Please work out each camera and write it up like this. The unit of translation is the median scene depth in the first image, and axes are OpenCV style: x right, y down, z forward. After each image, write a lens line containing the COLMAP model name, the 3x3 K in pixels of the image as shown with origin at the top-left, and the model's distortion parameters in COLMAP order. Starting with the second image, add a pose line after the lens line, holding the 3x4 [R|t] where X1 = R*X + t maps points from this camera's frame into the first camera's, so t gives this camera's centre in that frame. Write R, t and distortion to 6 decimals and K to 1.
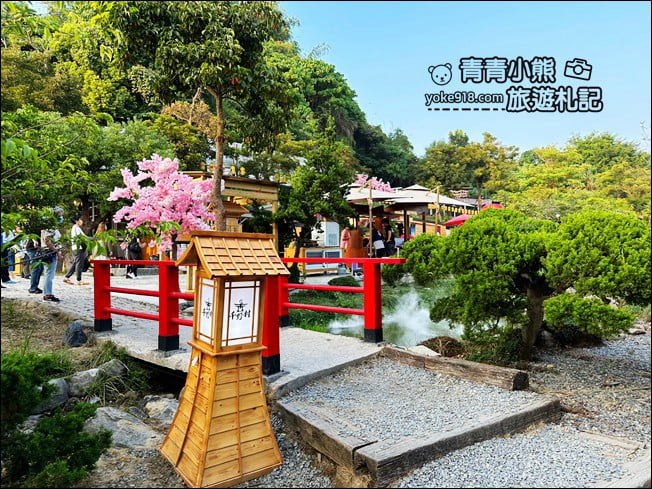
lens RADIAL K [[460.9, 0, 319.8], [0, 460.9, 249.3], [0, 0, 1]] dist [0.047256, -0.066216]
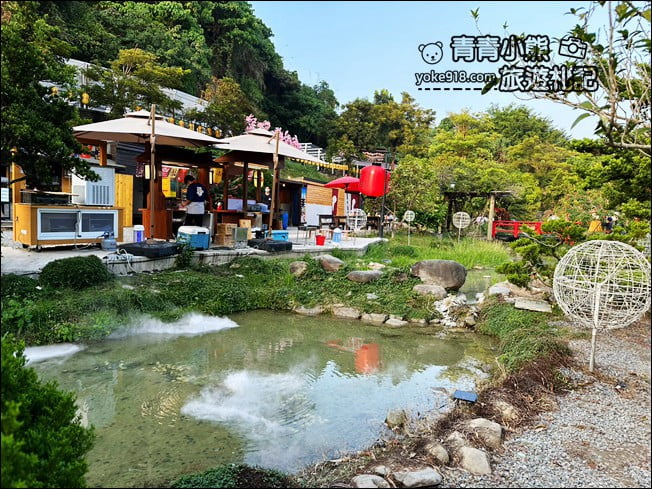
lens RADIAL K [[460.9, 0, 326.0], [0, 460.9, 249.1], [0, 0, 1]] dist [0.047256, -0.066216]
pose [[0.984942, 0.050967, 0.165202, 0.598286], [-0.065711, 0.994208, 0.085045, -0.053017], [-0.159910, -0.094620, 0.982586, 0.734294]]
